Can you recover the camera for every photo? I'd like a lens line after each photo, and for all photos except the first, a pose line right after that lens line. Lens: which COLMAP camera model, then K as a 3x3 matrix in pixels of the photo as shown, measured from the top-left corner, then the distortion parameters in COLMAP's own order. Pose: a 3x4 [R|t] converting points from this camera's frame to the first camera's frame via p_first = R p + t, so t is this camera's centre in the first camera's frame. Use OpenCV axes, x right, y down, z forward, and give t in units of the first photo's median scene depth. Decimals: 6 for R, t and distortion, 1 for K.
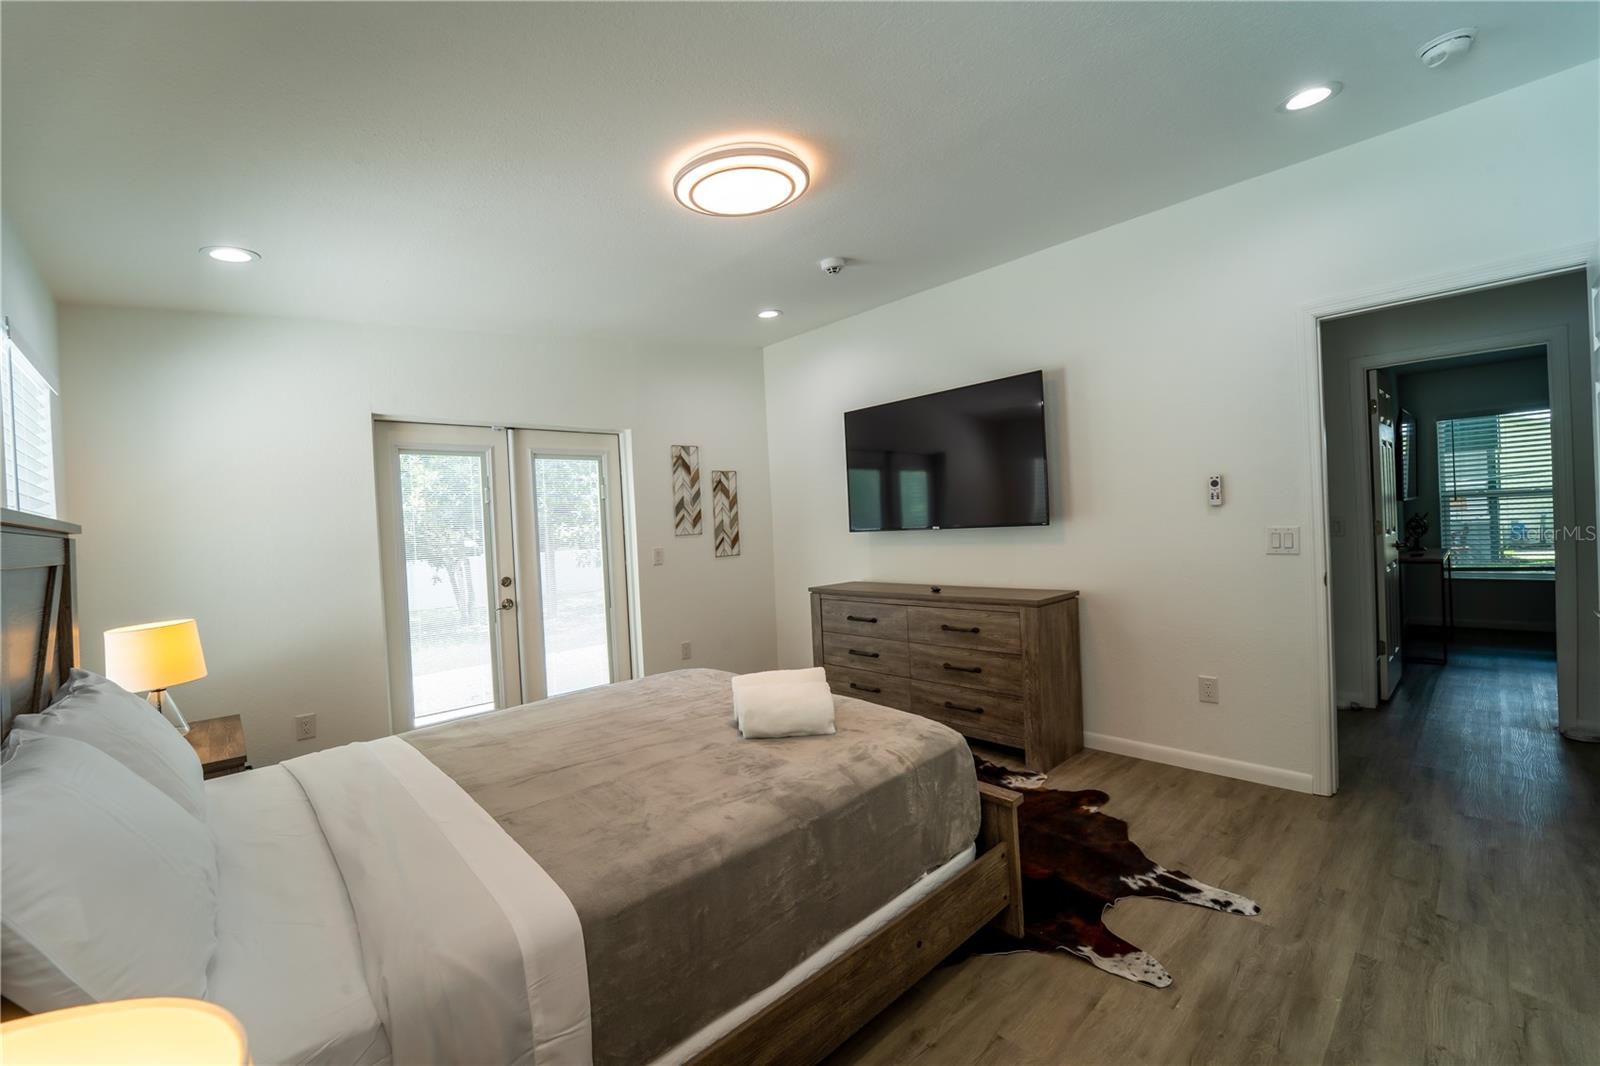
lens RADIAL K [[656.5, 0, 796.4], [0, 656.5, 532.7], [0, 0, 1]] dist [-0.023672, -0.000028]
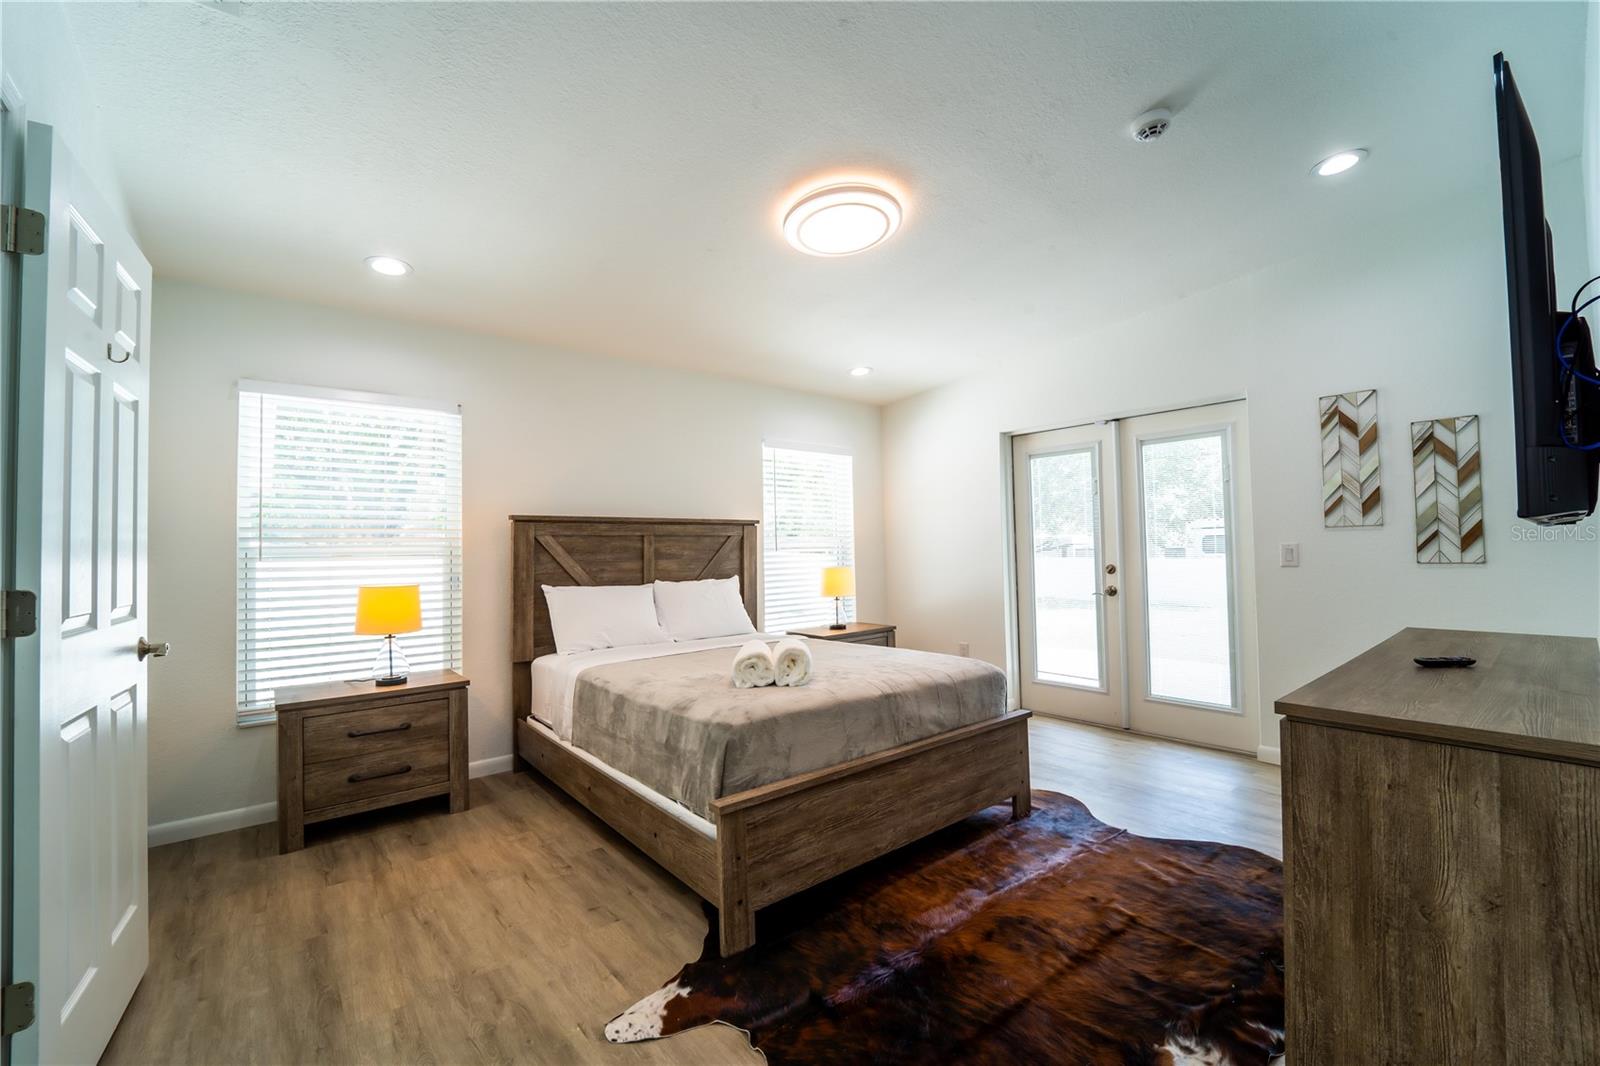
lens RADIAL K [[656.5, 0, 796.4], [0, 656.5, 532.7], [0, 0, 1]] dist [-0.023672, -0.000028]
pose [[-0.063240, 0.023543, -0.997721, 0.577860], [0.005753, 0.999714, 0.023225, -0.009444], [0.997982, -0.004271, -0.063358, 0.529227]]
